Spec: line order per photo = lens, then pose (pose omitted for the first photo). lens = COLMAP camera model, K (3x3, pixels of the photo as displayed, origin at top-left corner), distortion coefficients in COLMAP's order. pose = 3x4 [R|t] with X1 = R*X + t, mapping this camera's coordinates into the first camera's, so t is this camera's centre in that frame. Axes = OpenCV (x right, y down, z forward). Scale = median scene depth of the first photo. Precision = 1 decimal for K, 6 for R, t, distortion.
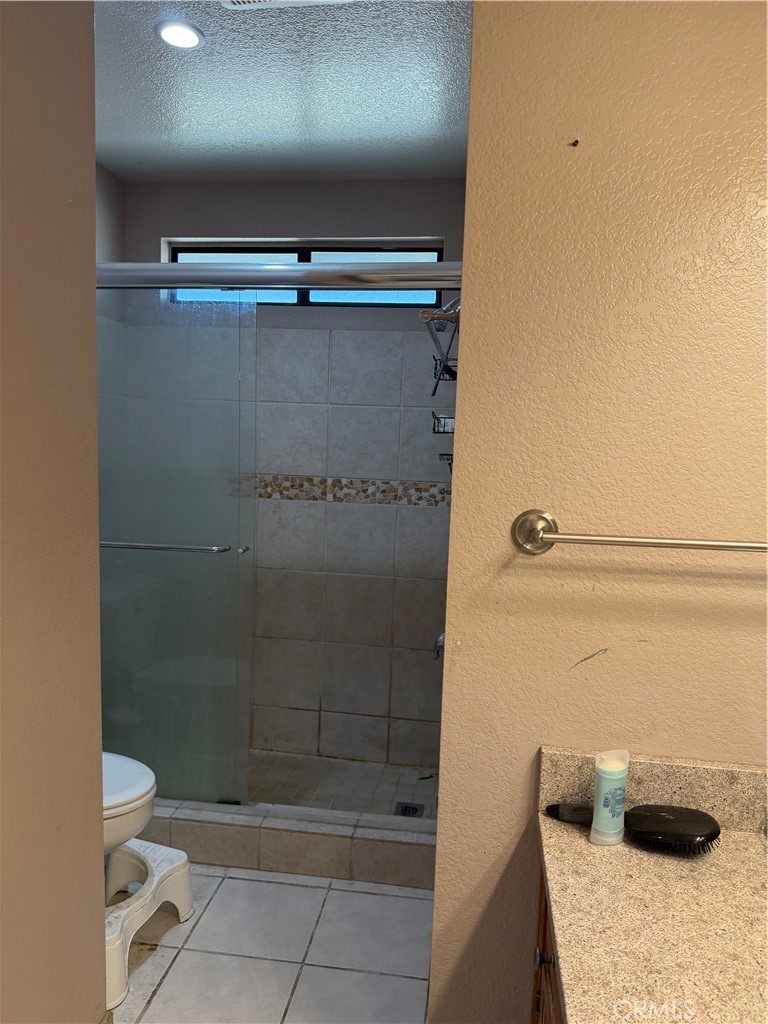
lens RADIAL K [[727.1, 0, 384.0], [0, 727.1, 512.0], [0, 0, 1]] dist [0.089793, -0.167612]
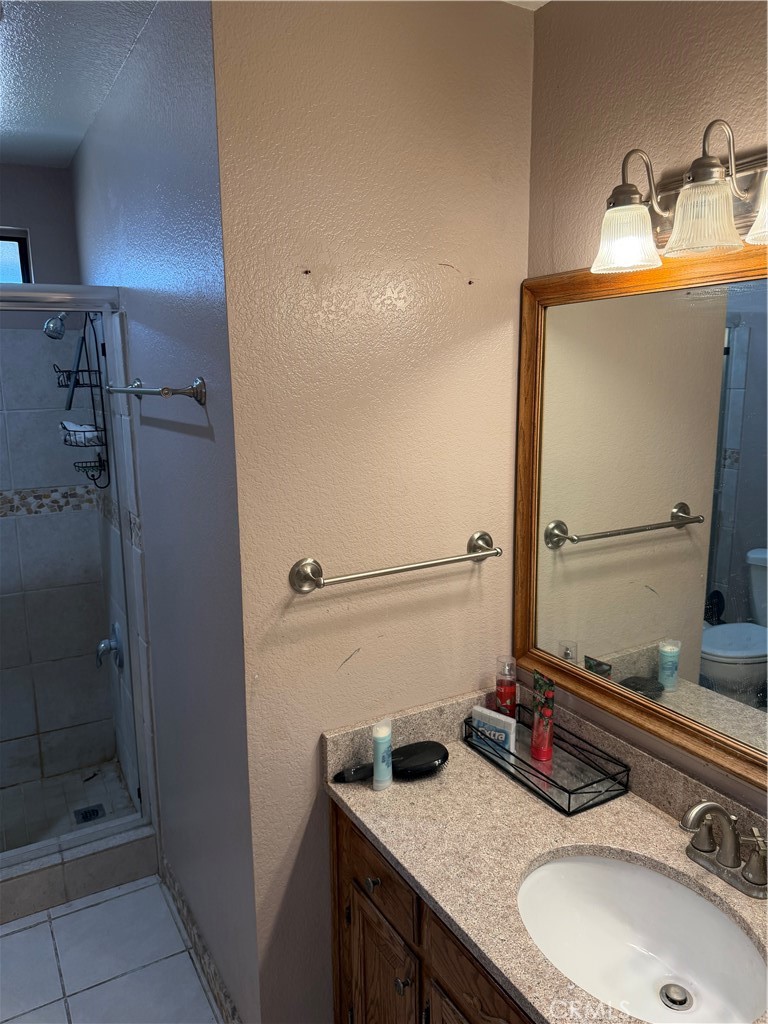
lens RADIAL K [[732.3, 0, 384.0], [0, 732.3, 512.0], [0, 0, 1]] dist [-0.003196, -0.016902]
pose [[0.790183, -0.158018, 0.592149, -0.213521], [0.099552, 0.986452, 0.130394, -0.118717], [-0.604731, -0.044085, 0.795208, -0.037118]]
